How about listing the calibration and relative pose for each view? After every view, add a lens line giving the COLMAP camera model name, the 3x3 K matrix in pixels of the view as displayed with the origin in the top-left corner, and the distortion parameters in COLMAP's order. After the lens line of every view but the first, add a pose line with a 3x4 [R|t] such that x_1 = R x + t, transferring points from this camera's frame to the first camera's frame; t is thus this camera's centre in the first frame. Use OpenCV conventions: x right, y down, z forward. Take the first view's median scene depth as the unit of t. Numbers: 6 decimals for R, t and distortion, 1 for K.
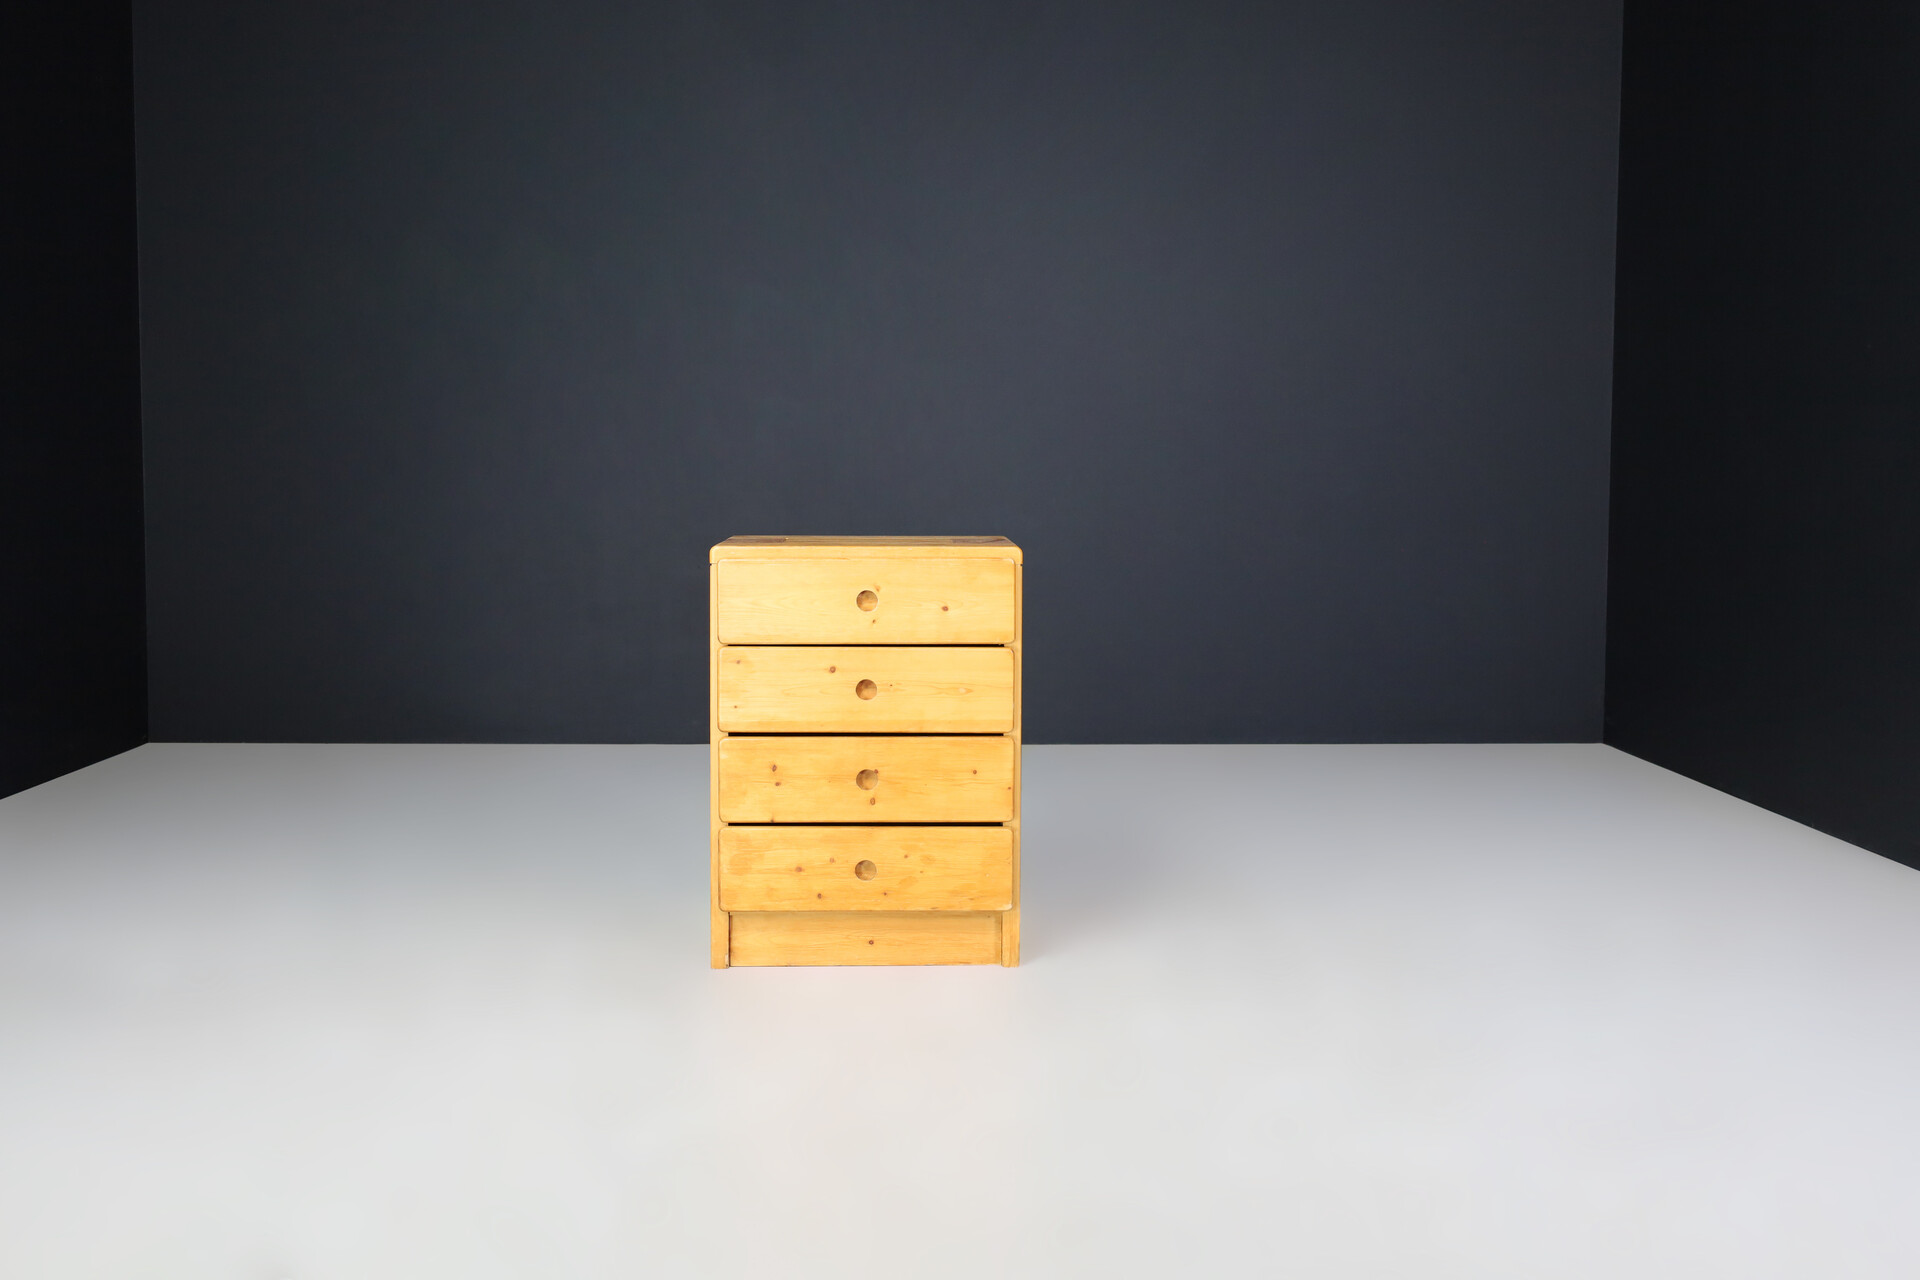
lens RADIAL K [[2222.9, 0, 960.0], [0, 2222.9, 640.0], [0, 0, 1]] dist [-0.003989, 0.002752]
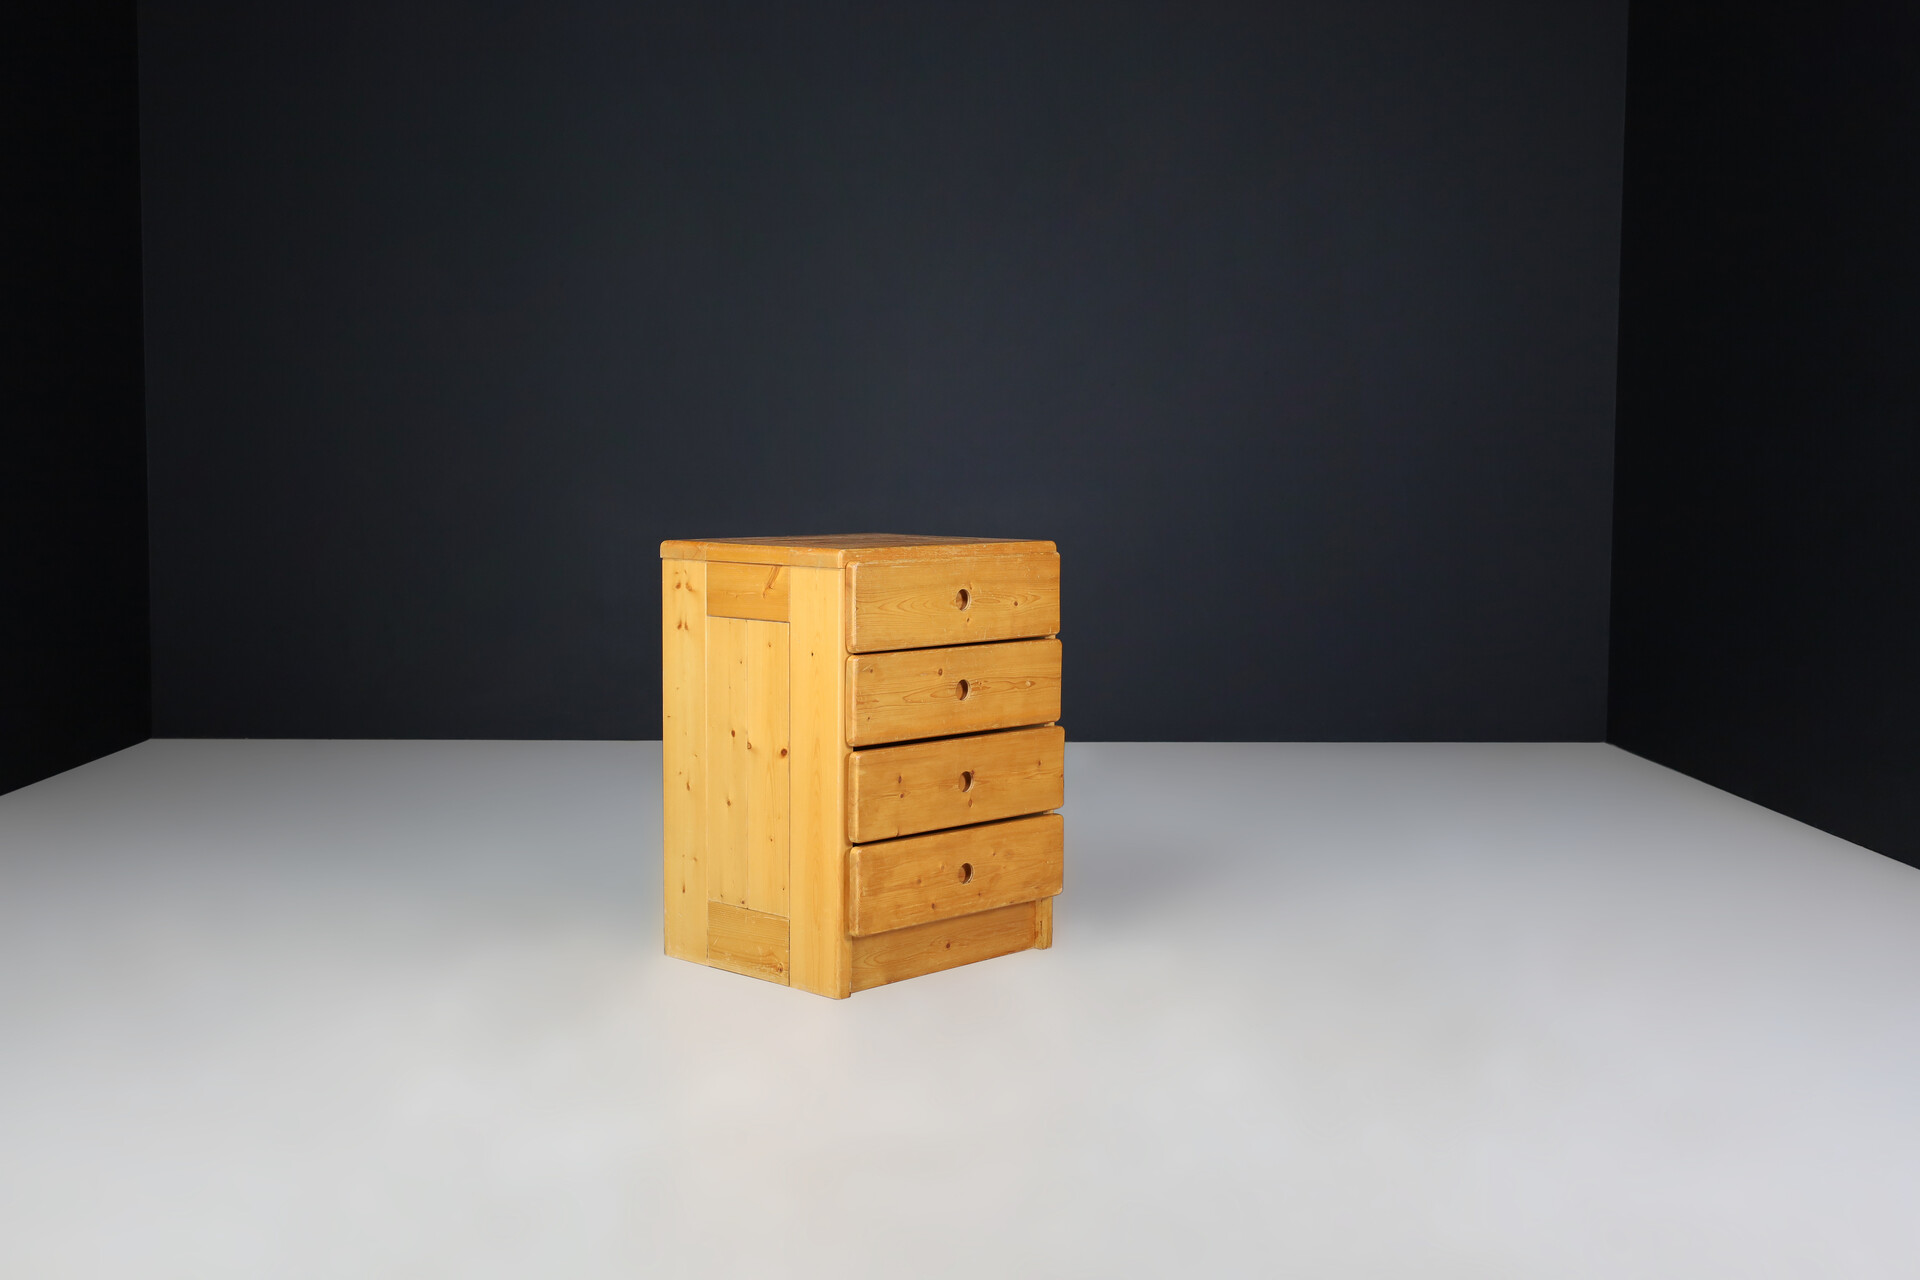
lens RADIAL K [[2209.4, 0, 960.0], [0, 2209.4, 640.0], [0, 0, 1]] dist [-0.002480, -0.002177]
pose [[0.701685, -0.057951, 0.710127, -0.733050], [0.020160, 0.997903, 0.061515, -0.059695], [-0.712202, -0.028848, 0.701382, 0.318755]]
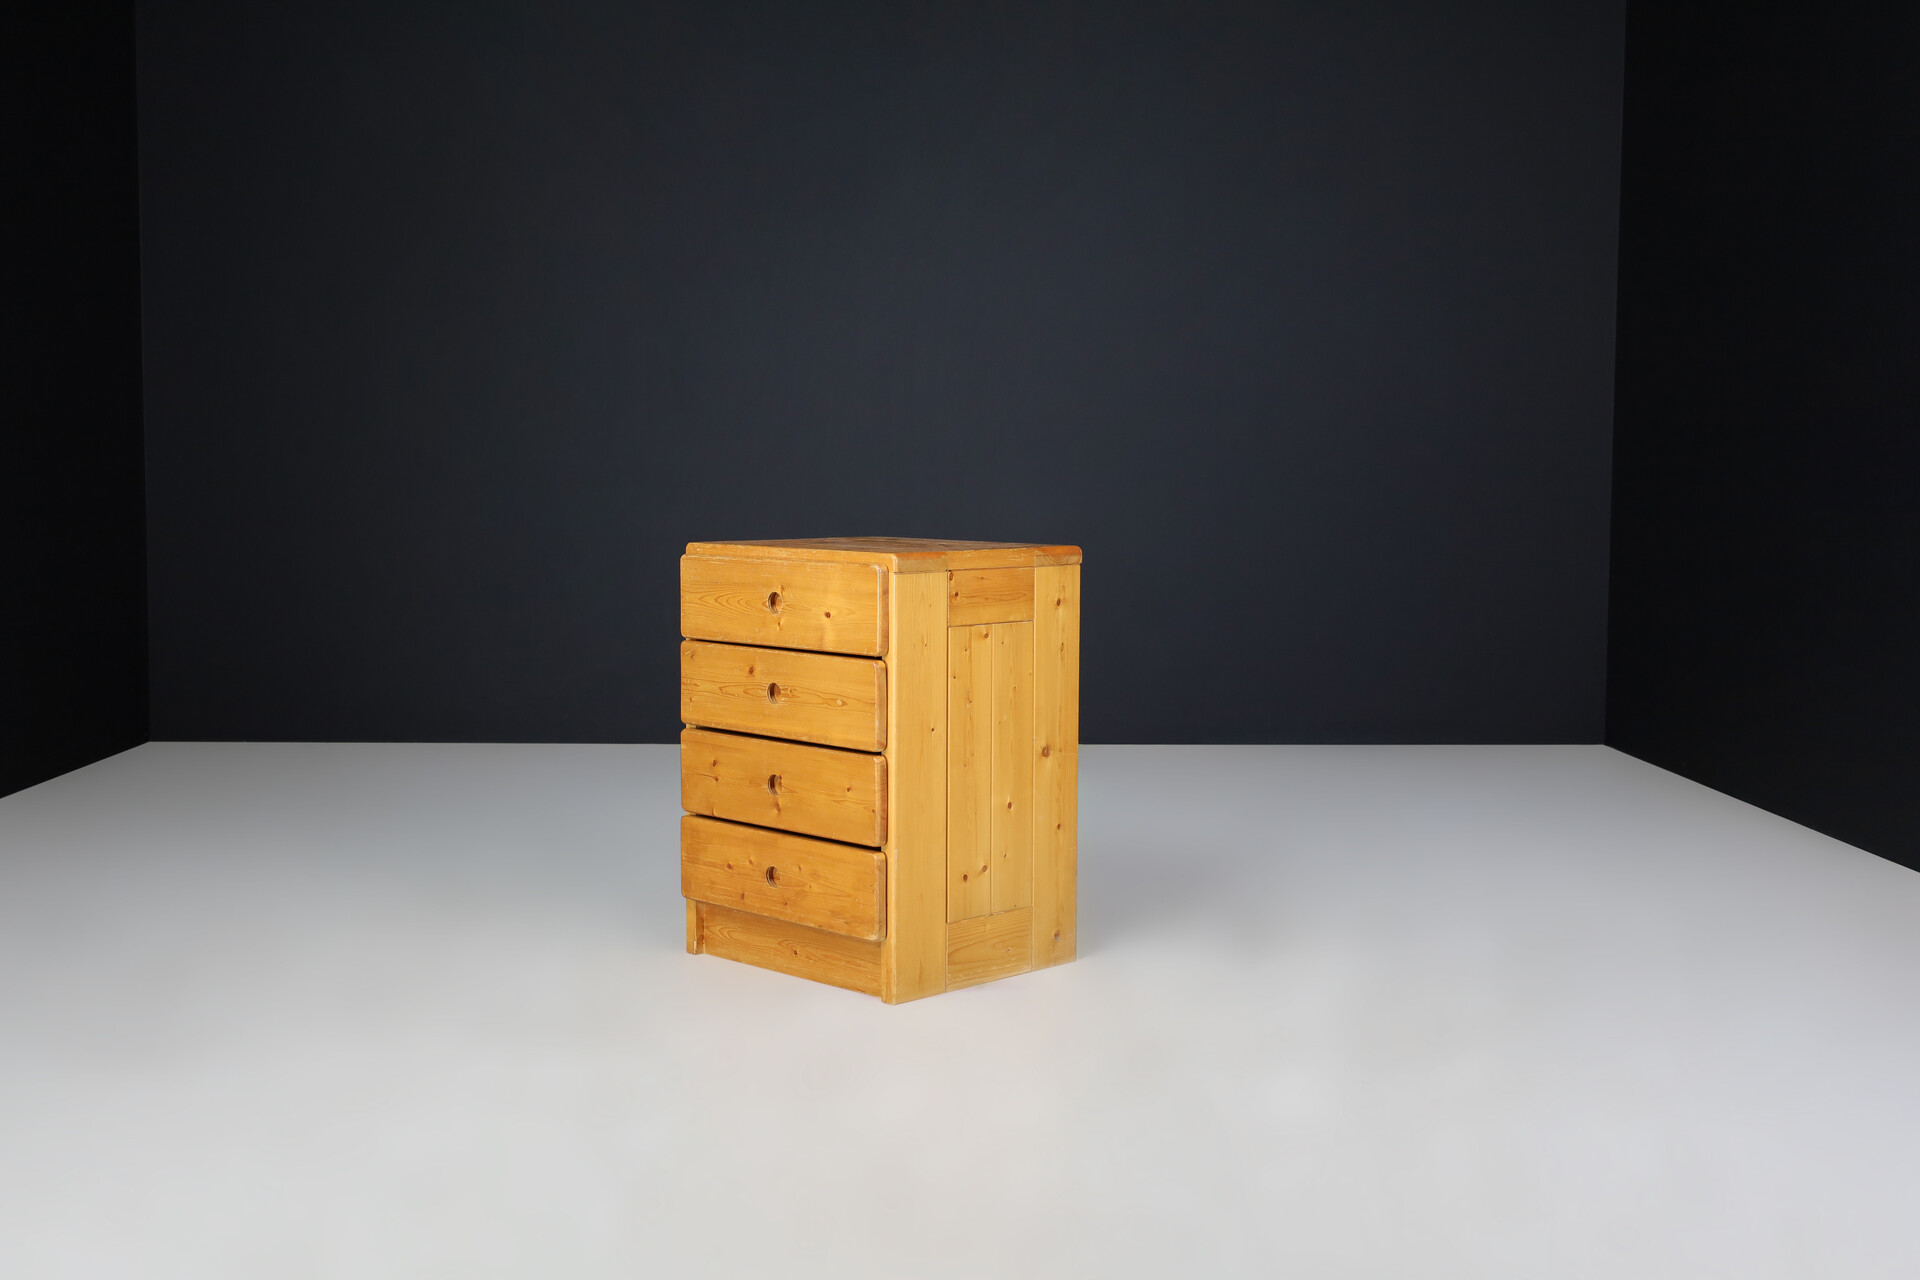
lens RADIAL K [[2222.9, 0, 960.0], [0, 2222.9, 640.0], [0, 0, 1]] dist [-0.003989, 0.002752]
pose [[0.699454, 0.066287, -0.711597, 0.708048], [-0.022242, 0.997226, 0.071032, -0.072369], [0.714331, -0.033856, 0.698988, 0.375803]]
